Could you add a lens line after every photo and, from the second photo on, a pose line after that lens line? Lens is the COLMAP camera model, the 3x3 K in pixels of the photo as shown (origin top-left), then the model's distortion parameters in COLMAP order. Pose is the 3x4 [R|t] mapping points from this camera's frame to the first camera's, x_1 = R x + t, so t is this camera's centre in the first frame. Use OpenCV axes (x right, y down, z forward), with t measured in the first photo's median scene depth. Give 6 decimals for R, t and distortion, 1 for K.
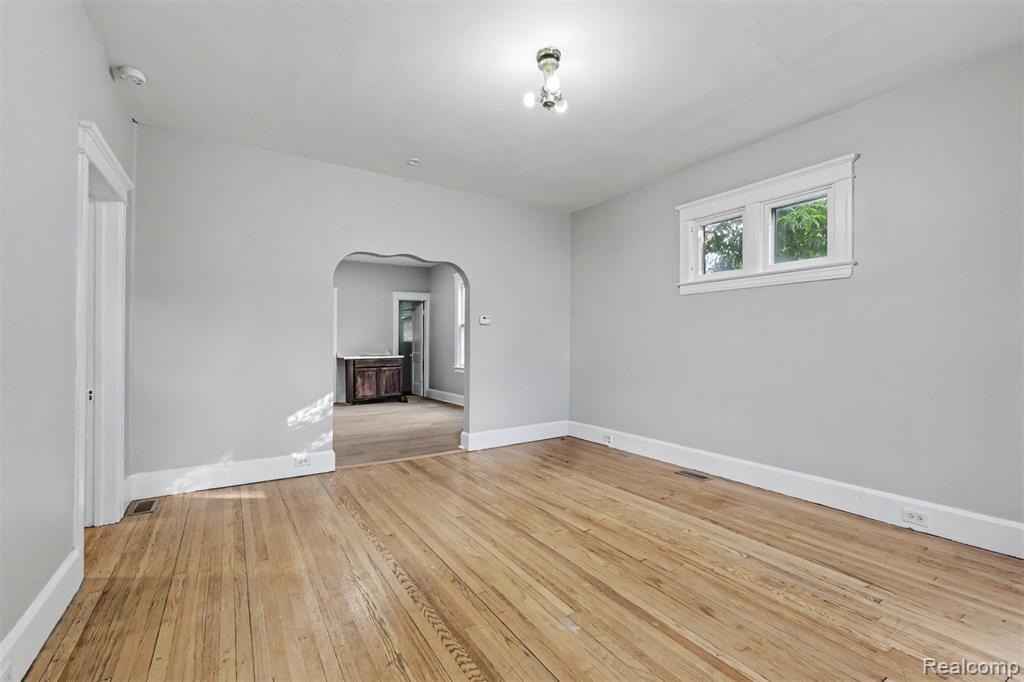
lens RADIAL K [[451.2, 0, 520.0], [0, 451.2, 340.3], [0, 0, 1]] dist [-0.001414, 0.000417]
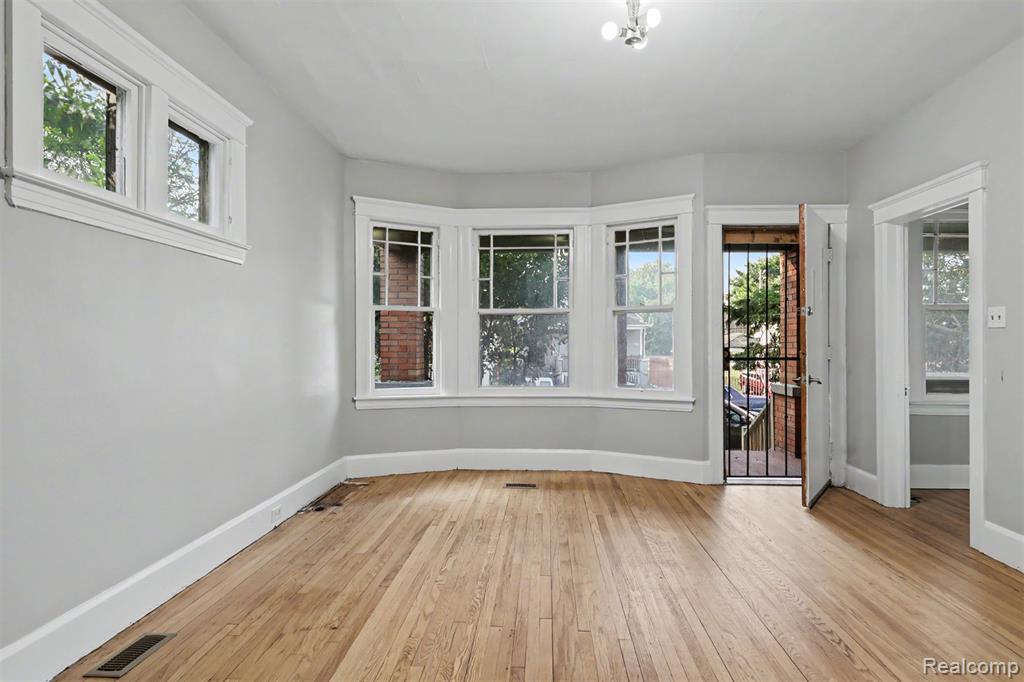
lens RADIAL K [[545.5, 0, 514.2], [0, 545.5, 344.1], [0, 0, 1]] dist [0.002488, 0.000437]
pose [[-0.803326, -0.004875, 0.595520, -0.305885], [-0.008412, 0.999960, -0.003162, 0.005449], [-0.595480, -0.007550, -0.803335, 1.705807]]
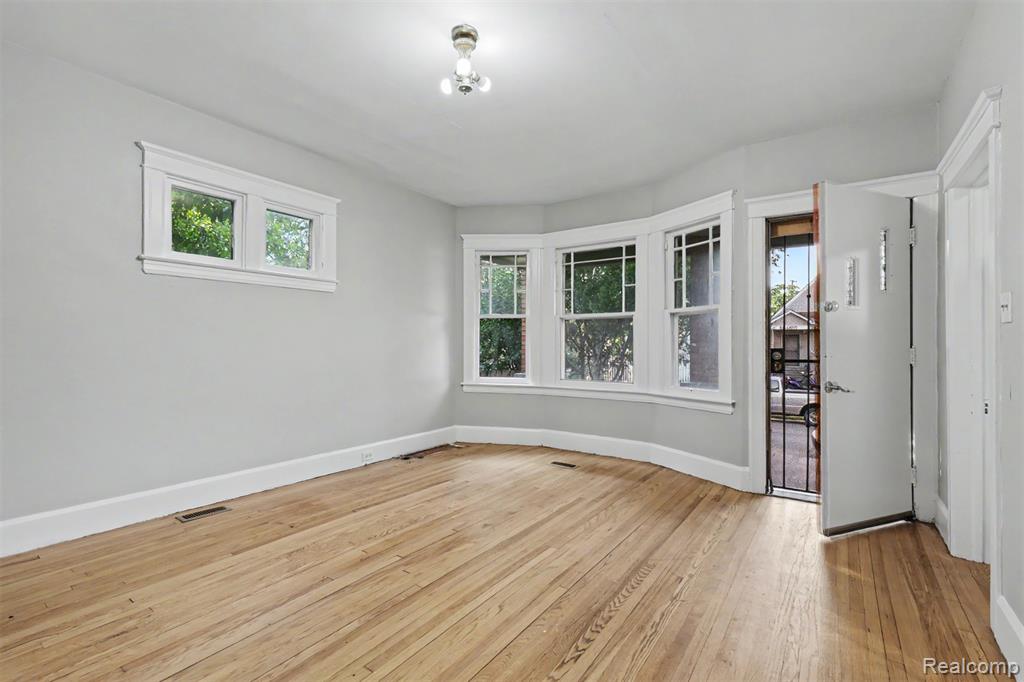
lens RADIAL K [[451.2, 0, 515.8], [0, 451.2, 339.3], [0, 0, 1]] dist [-0.001414, 0.000417]
pose [[-0.372683, 0.003515, 0.927952, -0.760169], [-0.012303, 0.999886, -0.008729, 0.000132], [-0.927877, -0.014670, -0.372597, 1.127713]]
